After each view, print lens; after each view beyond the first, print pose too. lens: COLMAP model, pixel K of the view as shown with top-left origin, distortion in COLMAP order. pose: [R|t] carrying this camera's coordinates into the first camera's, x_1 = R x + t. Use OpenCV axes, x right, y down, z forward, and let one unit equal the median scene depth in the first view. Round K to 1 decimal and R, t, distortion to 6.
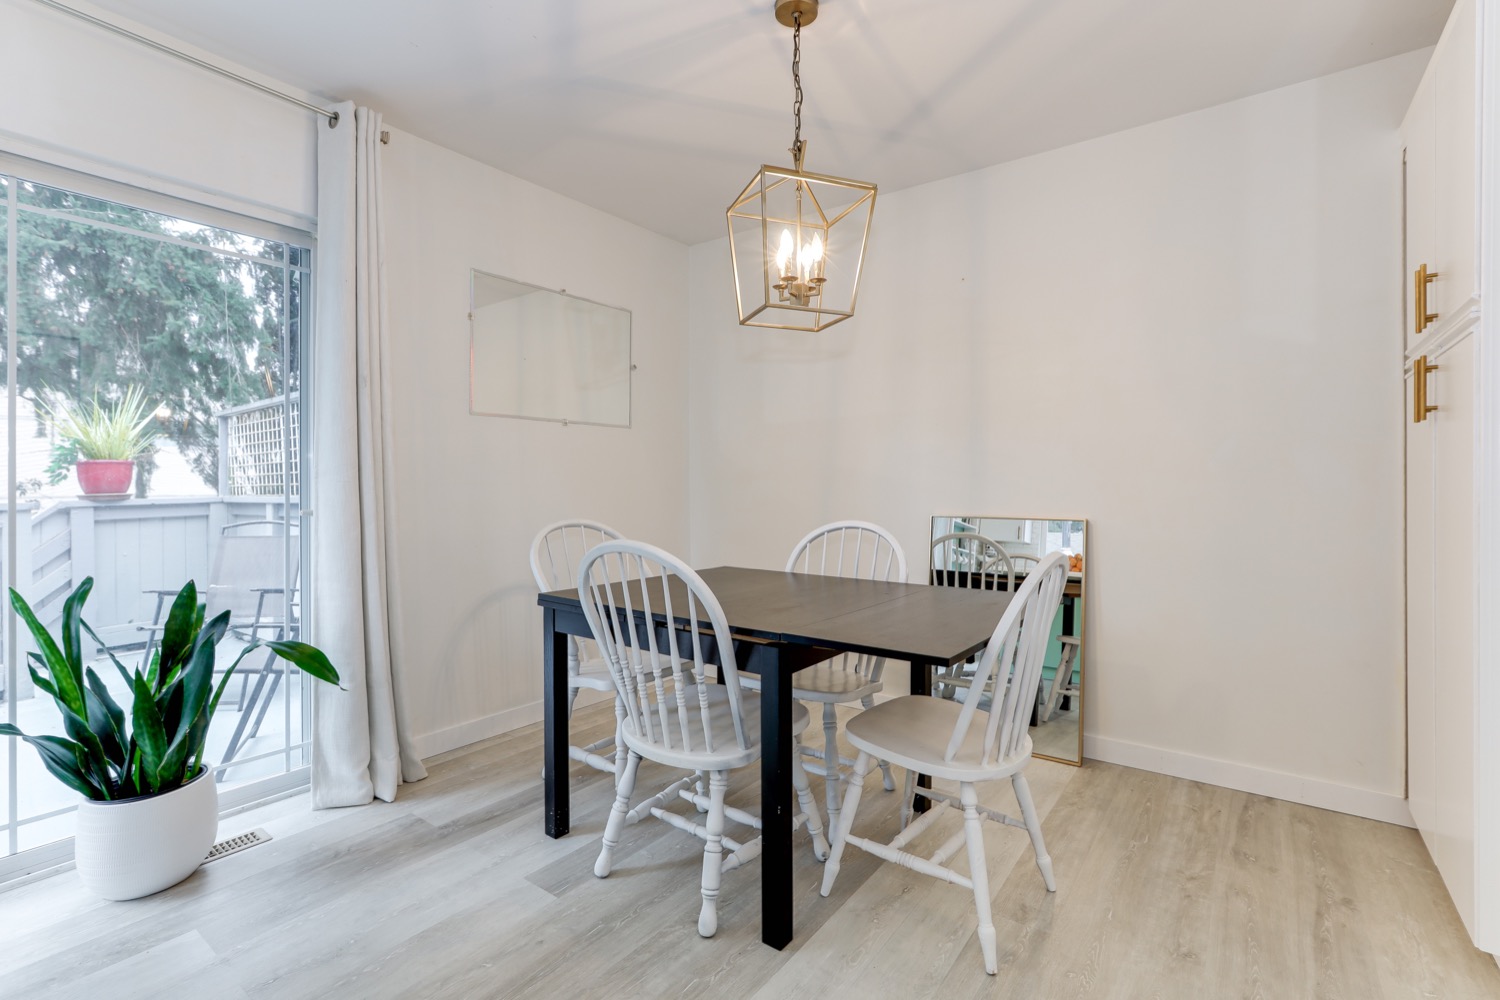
lens RADIAL K [[685.3, 0, 745.3], [0, 685.3, 488.7], [0, 0, 1]] dist [-0.026879, 0.011234]
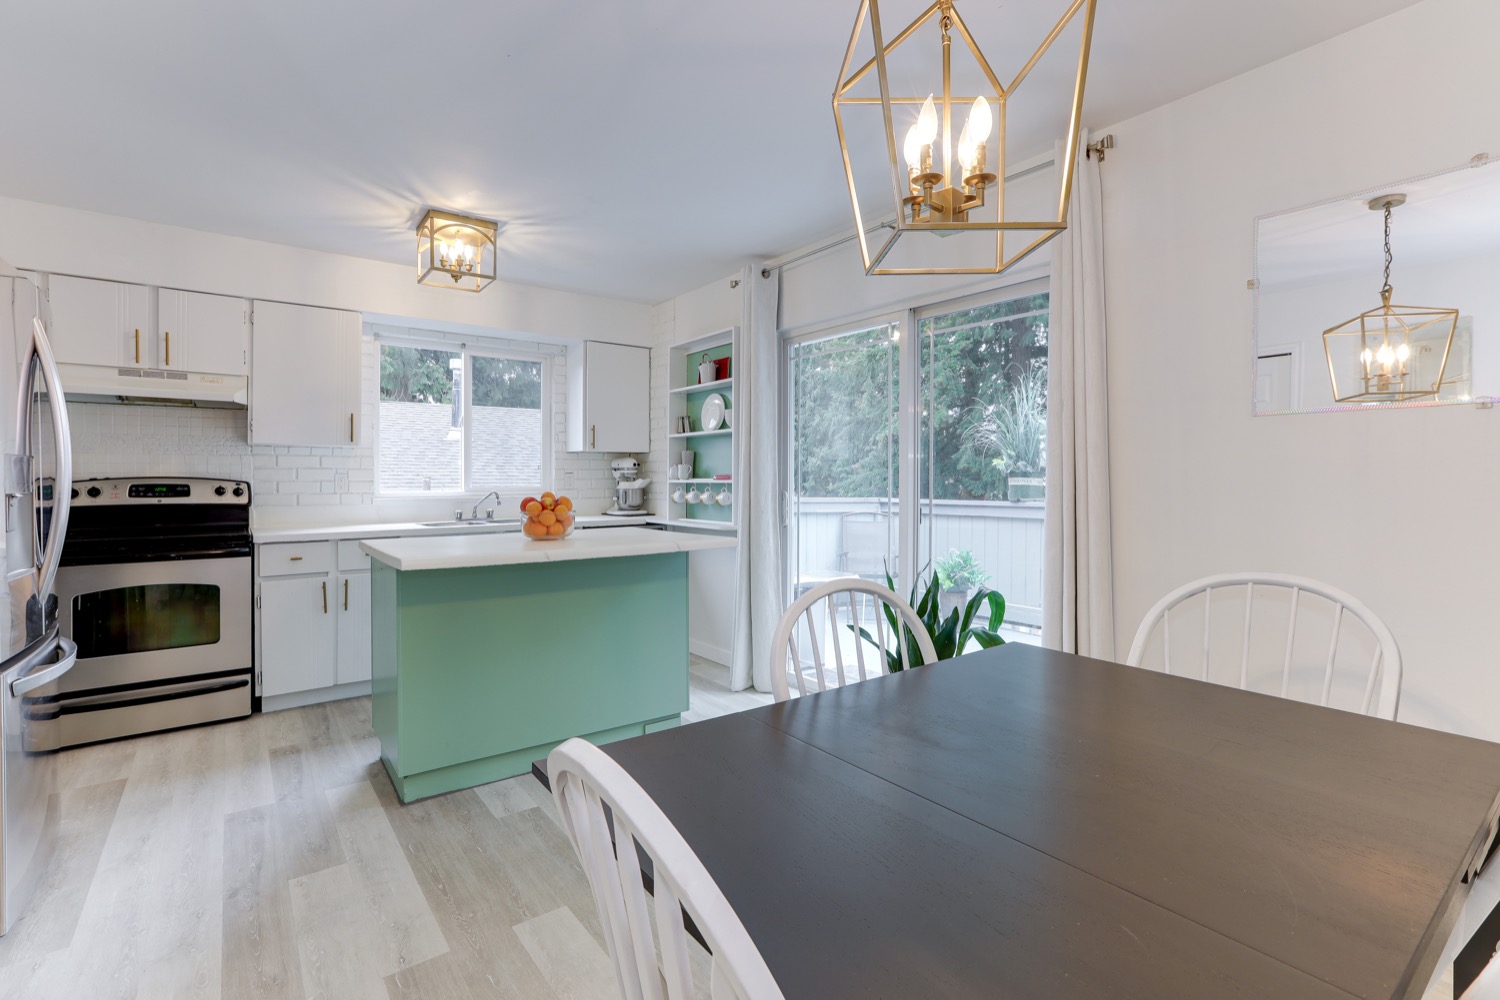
lens RADIAL K [[685.3, 0, 750.0], [0, 685.3, 486.2], [0, 0, 1]] dist [-0.026879, 0.011234]
pose [[-0.273551, 0.014016, -0.961755, 0.666797], [-0.004038, 0.999868, 0.015720, -0.062092], [0.961849, 0.008183, -0.273458, 0.987927]]
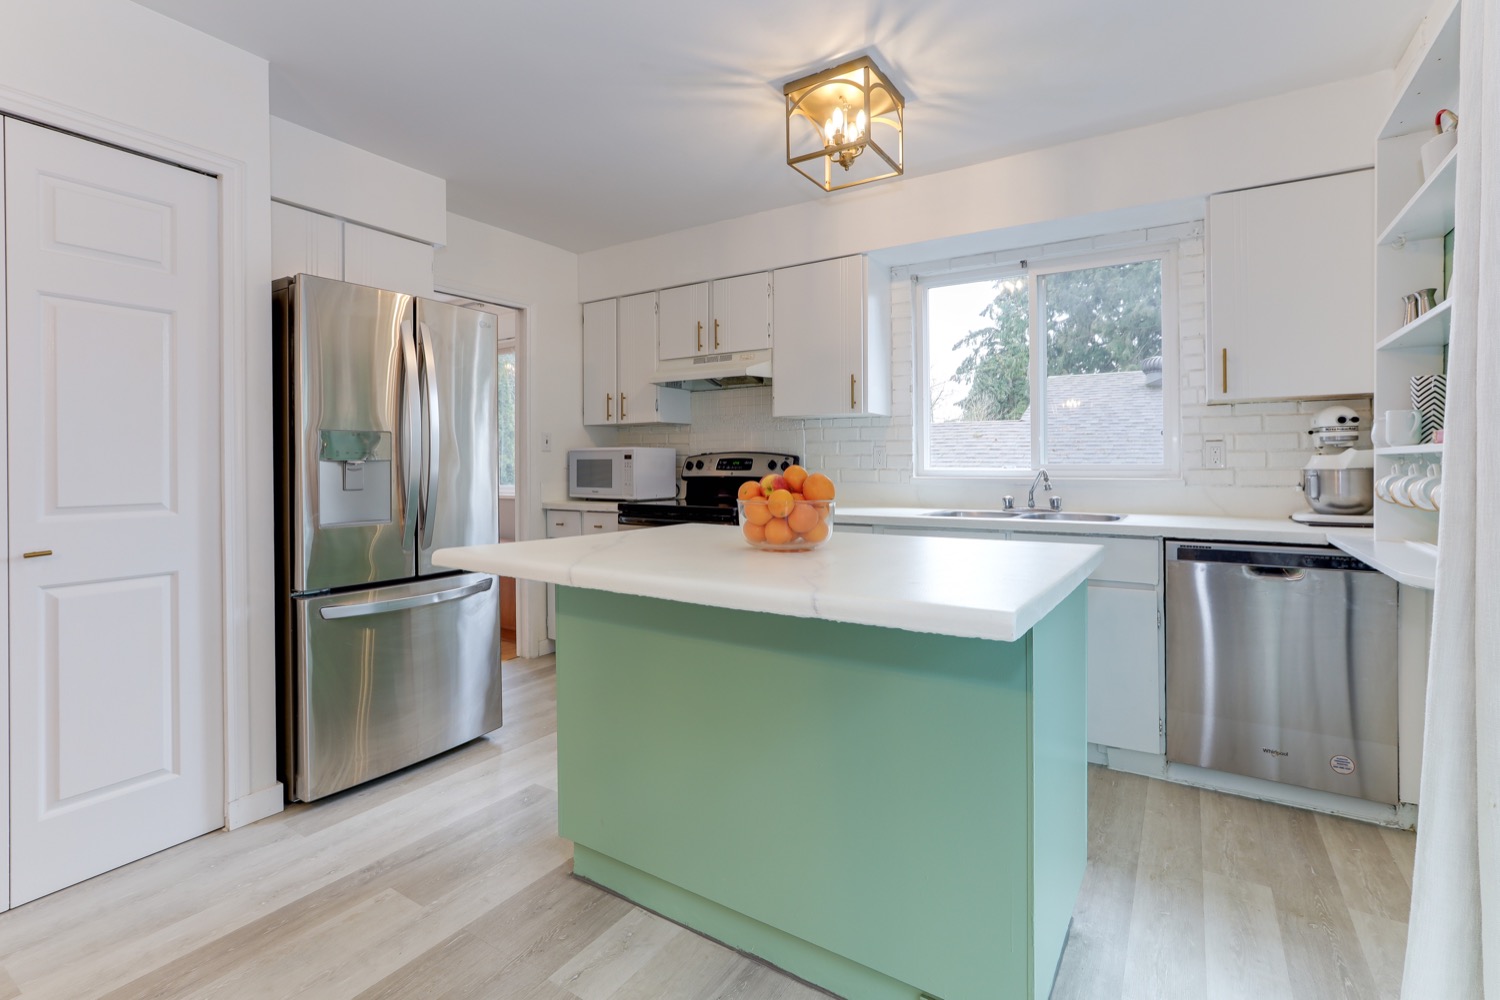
lens RADIAL K [[685.3, 0, 720.3], [0, 685.3, 462.9], [0, 0, 1]] dist [-0.026879, 0.011234]
pose [[-0.997279, 0.005018, -0.073555, -0.517518], [0.004298, 0.999941, 0.009947, -0.037644], [0.073601, 0.009604, -0.997242, 0.997165]]
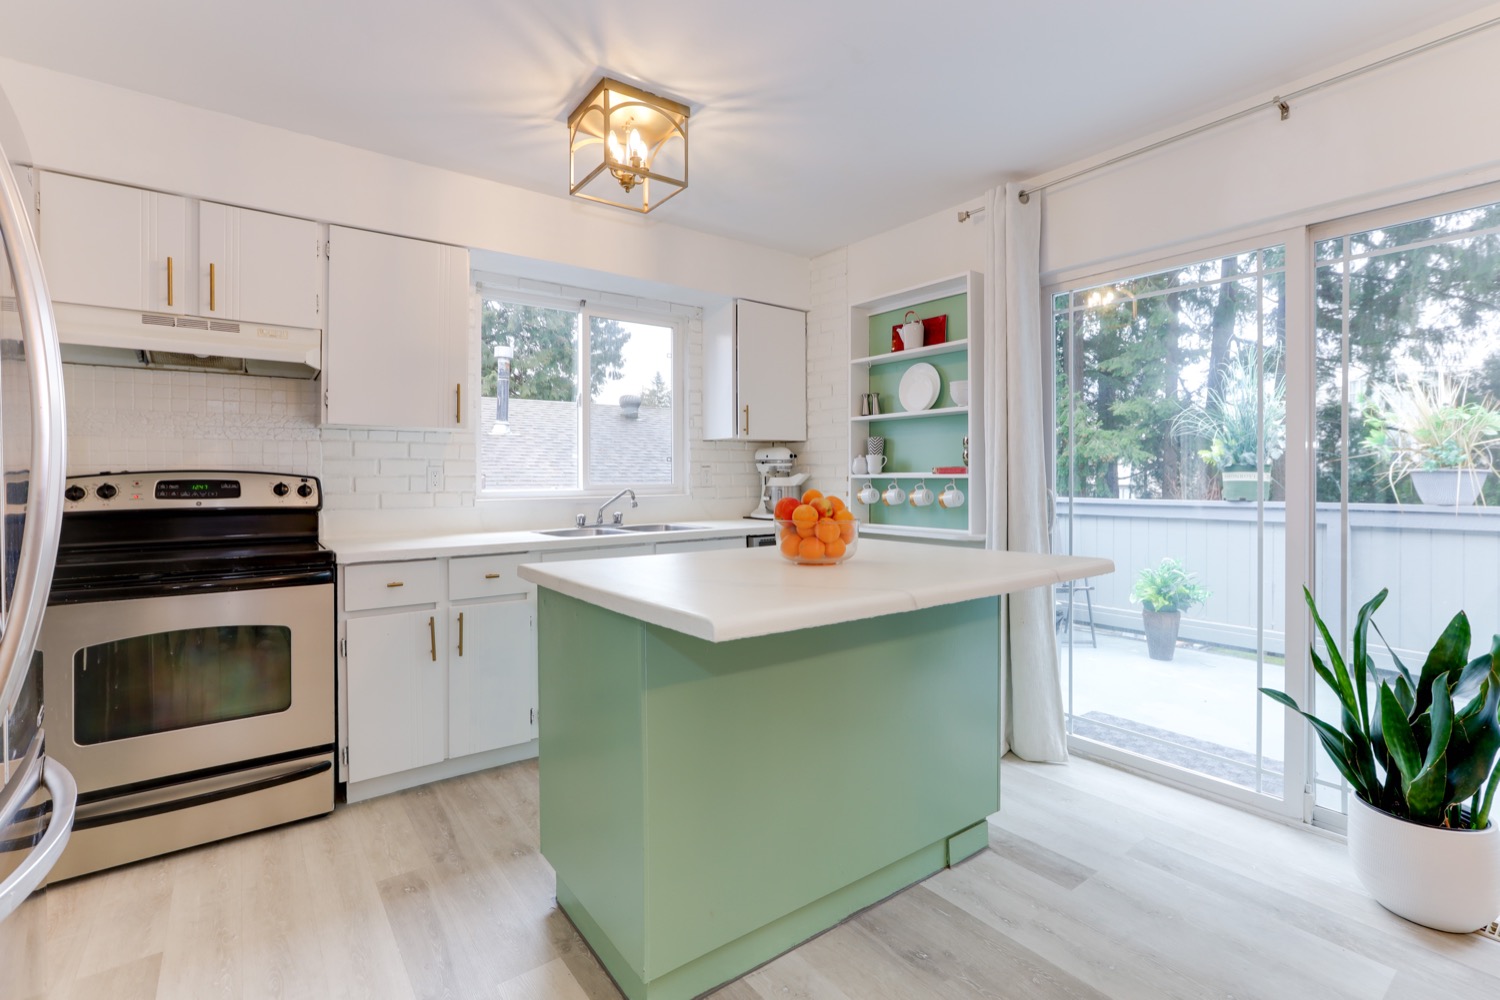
lens RADIAL K [[685.3, 0, 772.9], [0, 685.3, 483.9], [0, 0, 1]] dist [-0.026879, 0.011234]
pose [[-0.263949, 0.013605, -0.964441, 0.299570], [-0.003042, 0.999884, 0.014937, -0.047372], [0.964532, 0.006876, -0.263877, 0.342659]]
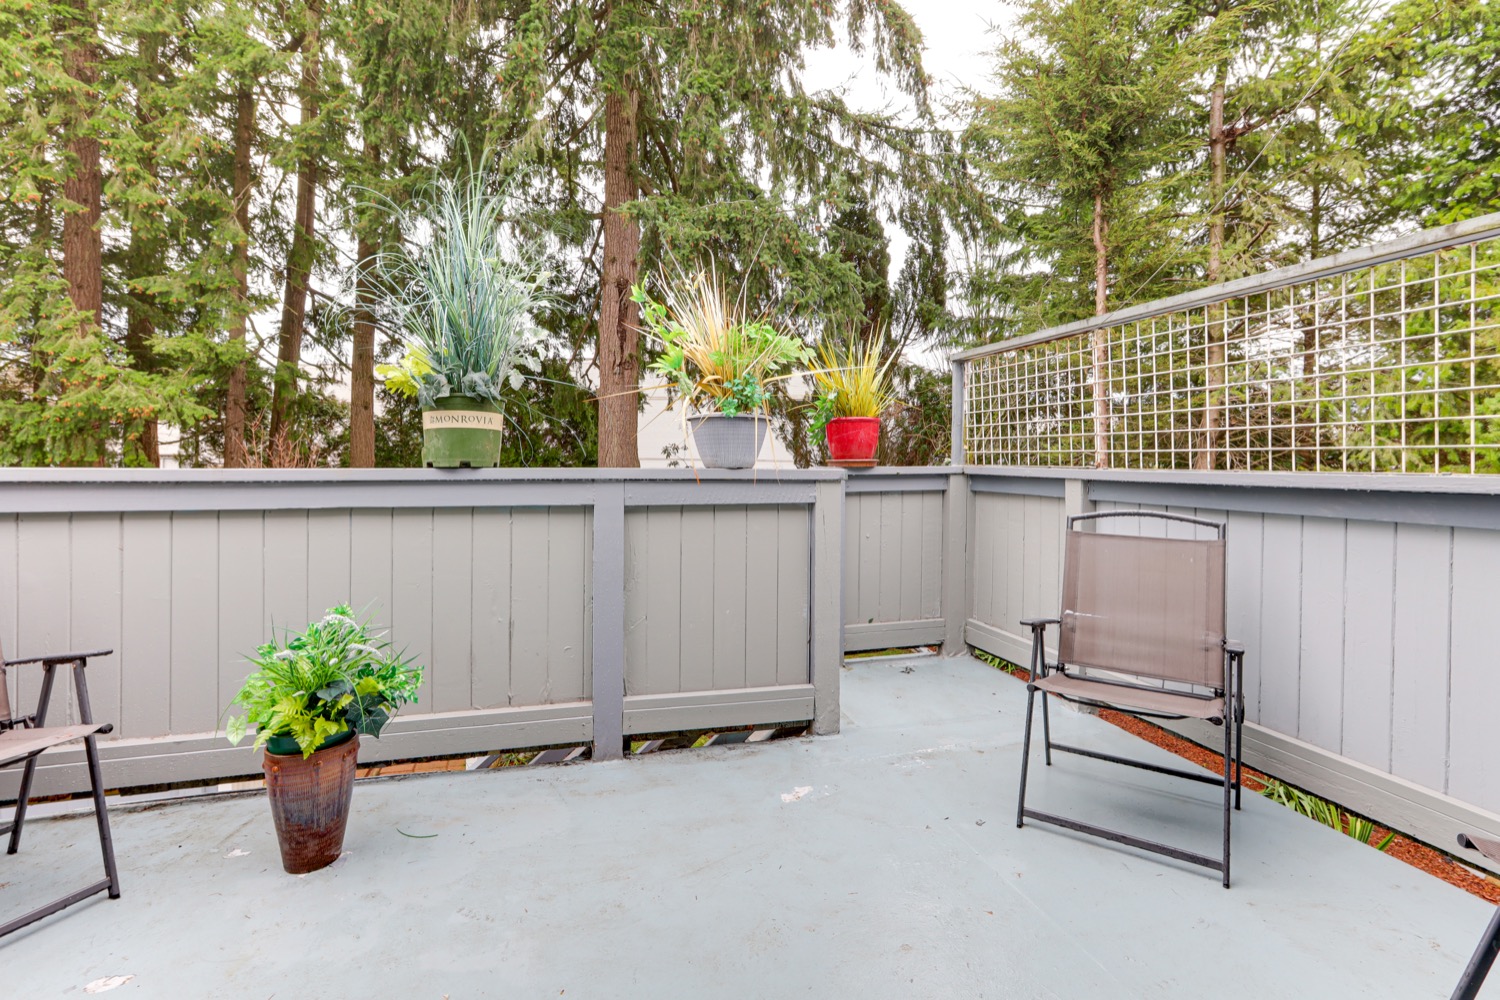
lens RADIAL K [[685.3, 0, 744.7], [0, 685.3, 460.4], [0, 0, 1]] dist [-0.026879, 0.011234]
pose [[0.794787, 0.020581, -0.606540, -1.284340], [-0.019568, 0.999774, 0.008283, 0.010600], [0.606573, 0.005285, 0.795010, 0.635405]]
